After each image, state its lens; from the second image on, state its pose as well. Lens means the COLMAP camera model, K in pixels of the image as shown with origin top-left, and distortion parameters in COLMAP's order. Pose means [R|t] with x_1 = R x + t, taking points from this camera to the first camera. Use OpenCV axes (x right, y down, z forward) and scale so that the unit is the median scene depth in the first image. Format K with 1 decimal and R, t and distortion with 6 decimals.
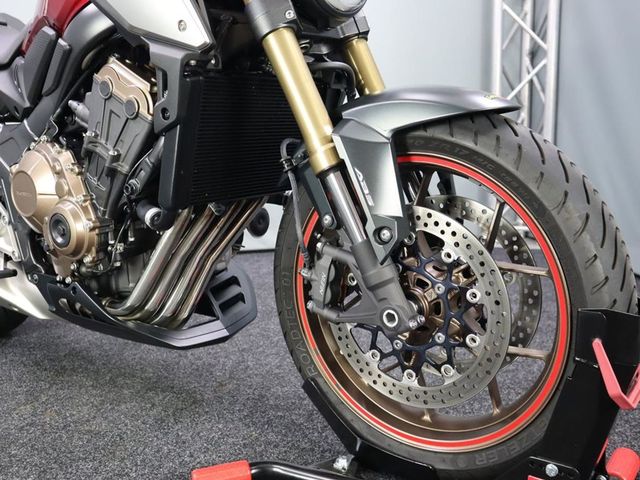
lens RADIAL K [[680.6, 0, 315.5], [0, 680.6, 236.4], [0, 0, 1]] dist [-0.009203, 0.000000]
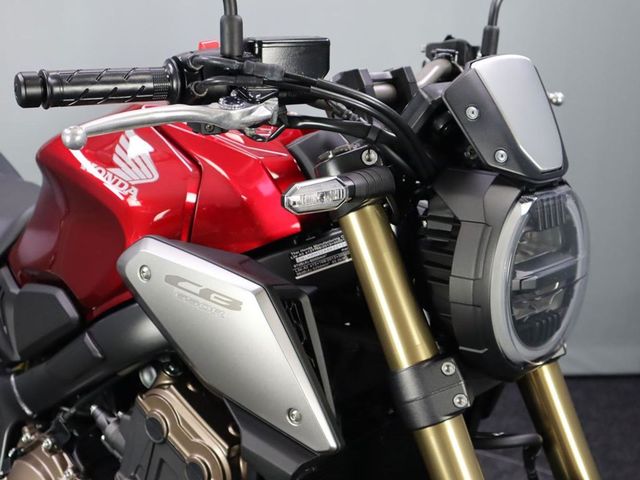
lens RADIAL K [[992.2, 0, 318.1], [0, 992.2, 242.6], [0, 0, 1]] dist [-0.004832, 0.000000]
pose [[0.998257, 0.047551, -0.034963, -0.121504], [-0.046890, 0.998710, 0.019488, -0.402188], [0.035845, -0.017815, 0.999199, 0.051234]]
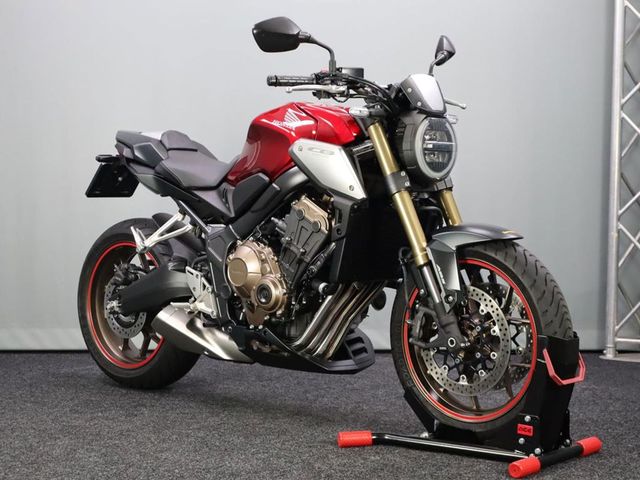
lens RADIAL K [[1167.2, 0, 318.3], [0, 1167.2, 234.9], [0, 0, 1]] dist [0.018219, 0.000000]
pose [[0.993891, 0.043950, -0.101234, 0.044103], [-0.057008, 0.989881, -0.129942, 0.216129], [0.094499, 0.134920, 0.986340, -1.879583]]
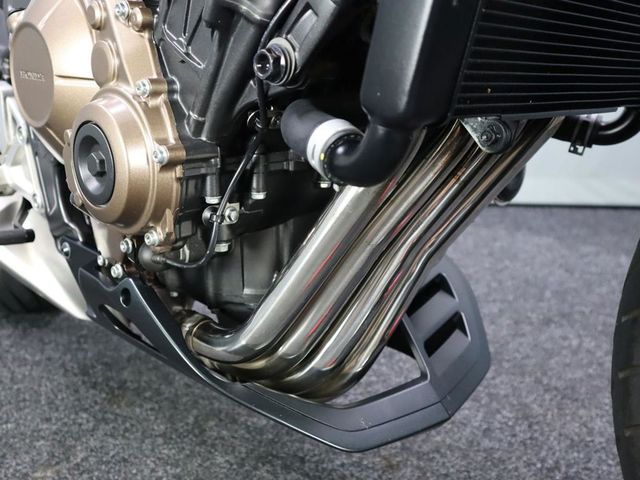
lens RADIAL K [[680.6, 0, 324.5], [0, 680.6, 239.6], [0, 0, 1]] dist [-0.009203, 0.000000]
pose [[0.989538, 0.084545, -0.116906, -0.185617], [-0.073754, 0.992861, 0.093742, -0.011790], [0.123997, -0.084139, 0.988709, 0.609561]]
